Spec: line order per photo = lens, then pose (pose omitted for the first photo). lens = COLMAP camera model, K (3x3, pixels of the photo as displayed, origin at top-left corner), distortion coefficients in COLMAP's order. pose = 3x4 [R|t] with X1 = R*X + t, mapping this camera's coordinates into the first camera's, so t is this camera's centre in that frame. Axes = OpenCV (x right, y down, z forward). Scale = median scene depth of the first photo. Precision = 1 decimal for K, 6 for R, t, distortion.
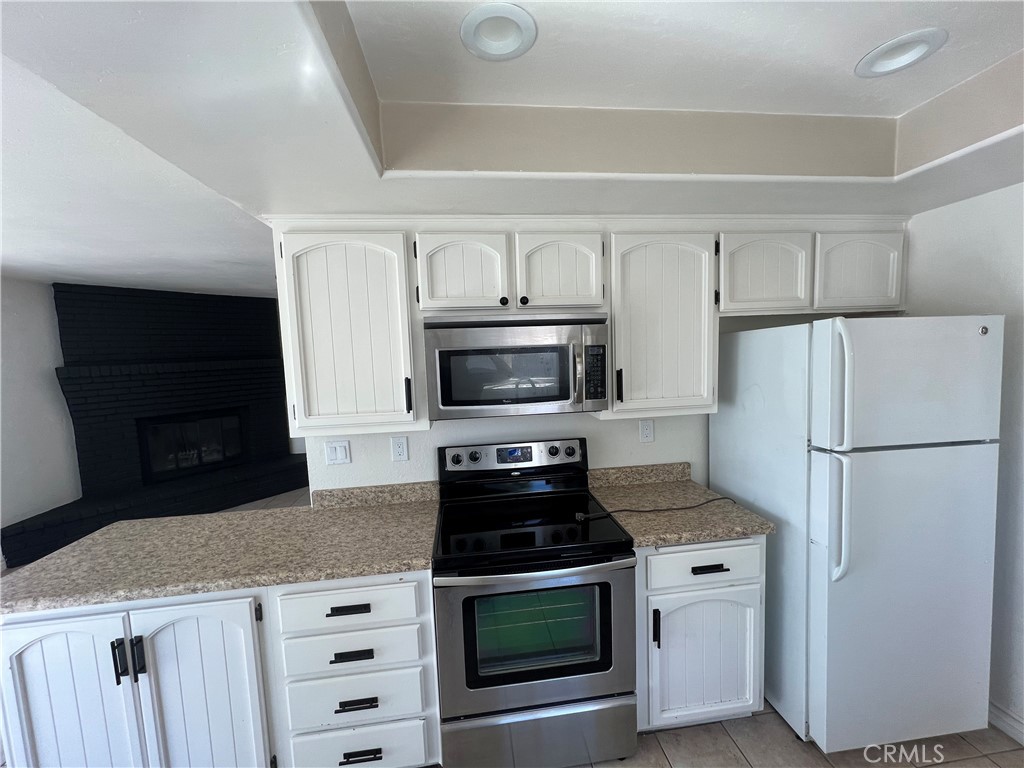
lens RADIAL K [[408.3, 0, 512.9], [0, 408.3, 386.0], [0, 0, 1]] dist [-0.000384, 0.000074]
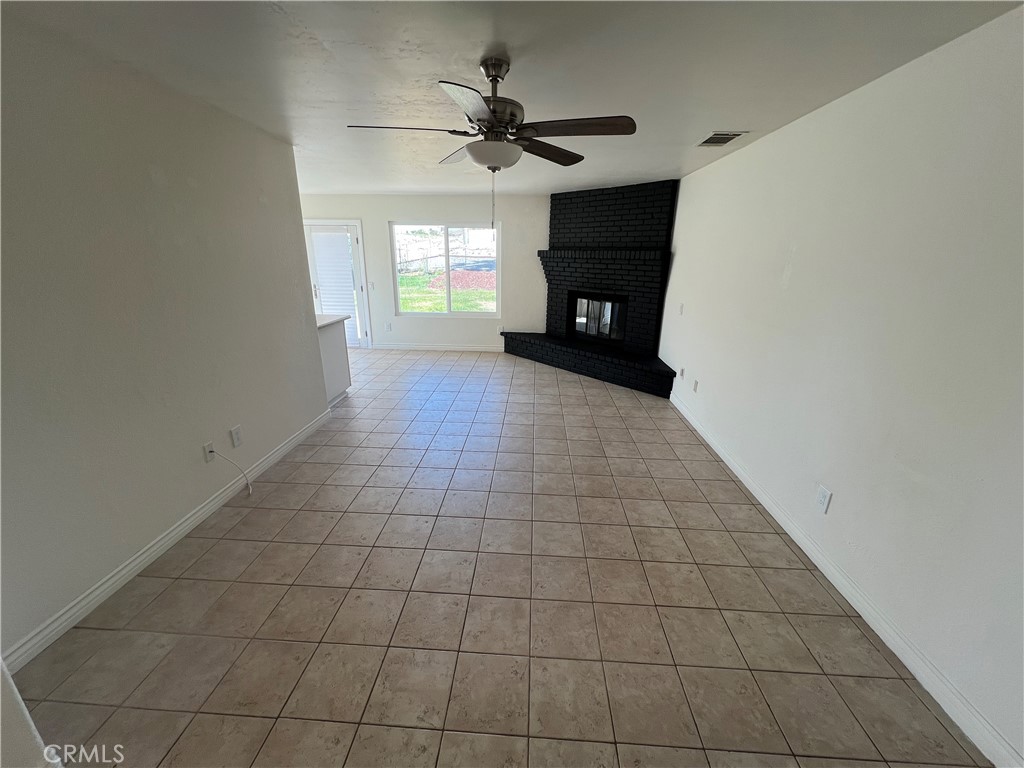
lens RADIAL K [[408.3, 0, 512.9], [0, 408.3, 386.0], [0, 0, 1]] dist [-0.000384, 0.000074]
pose [[-0.178445, 0.341998, -0.922602, 0.564441], [-0.088556, 0.928264, 0.361225, -0.110516], [0.979957, 0.146161, -0.135358, 1.047026]]
